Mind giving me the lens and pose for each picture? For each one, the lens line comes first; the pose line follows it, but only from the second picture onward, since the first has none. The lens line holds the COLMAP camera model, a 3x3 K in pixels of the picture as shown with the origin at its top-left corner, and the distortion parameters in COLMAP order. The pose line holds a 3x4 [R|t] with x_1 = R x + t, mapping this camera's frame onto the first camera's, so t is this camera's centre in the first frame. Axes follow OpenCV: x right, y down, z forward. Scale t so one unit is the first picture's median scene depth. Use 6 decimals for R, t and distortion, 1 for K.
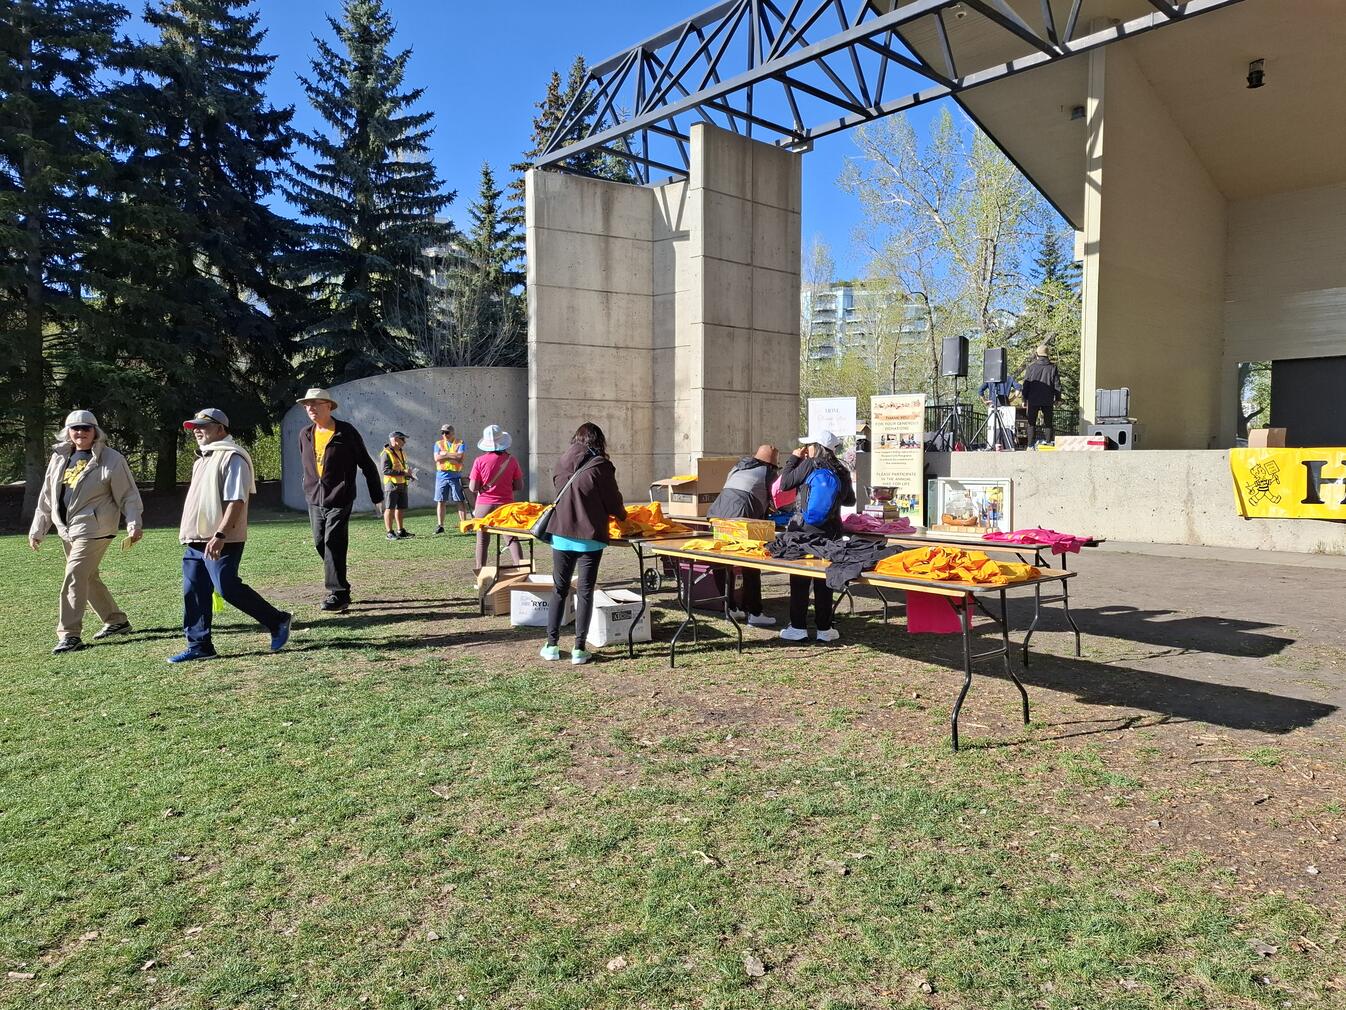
lens RADIAL K [[933.7, 0, 671.6], [0, 933.7, 493.1], [0, 0, 1]] dist [0.101355, -0.126285]
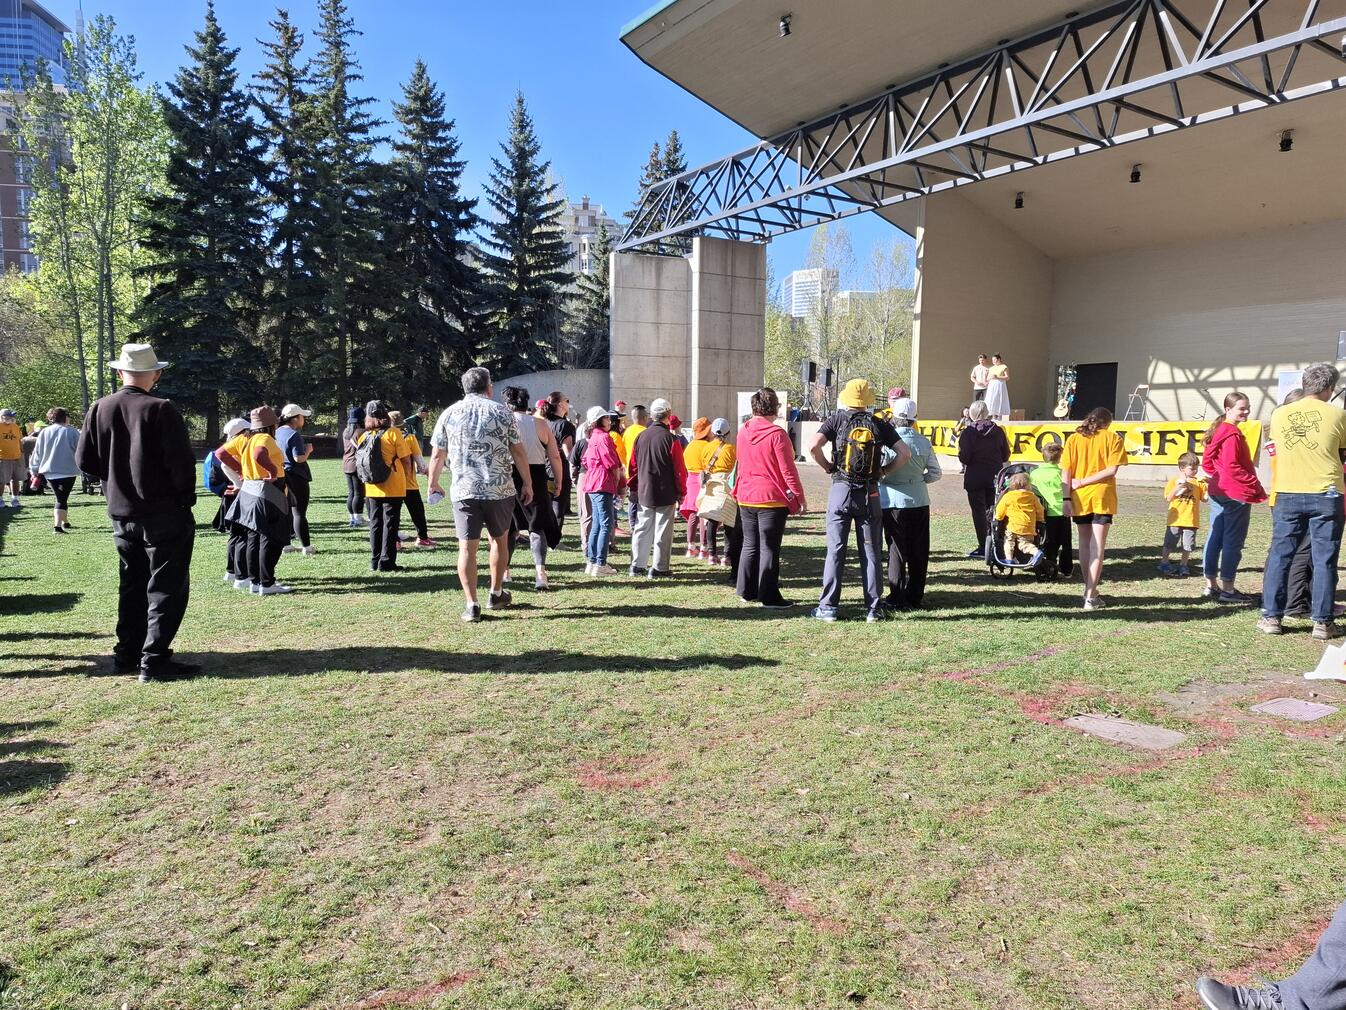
lens RADIAL K [[934.9, 0, 680.8], [0, 934.9, 505.5], [0, 0, 1]] dist [0.098926, -0.122448]
pose [[0.988157, 0.024449, -0.151487, 0.197165], [-0.017756, 0.998812, 0.045382, 0.027652], [0.152416, -0.042155, 0.987417, -0.553940]]
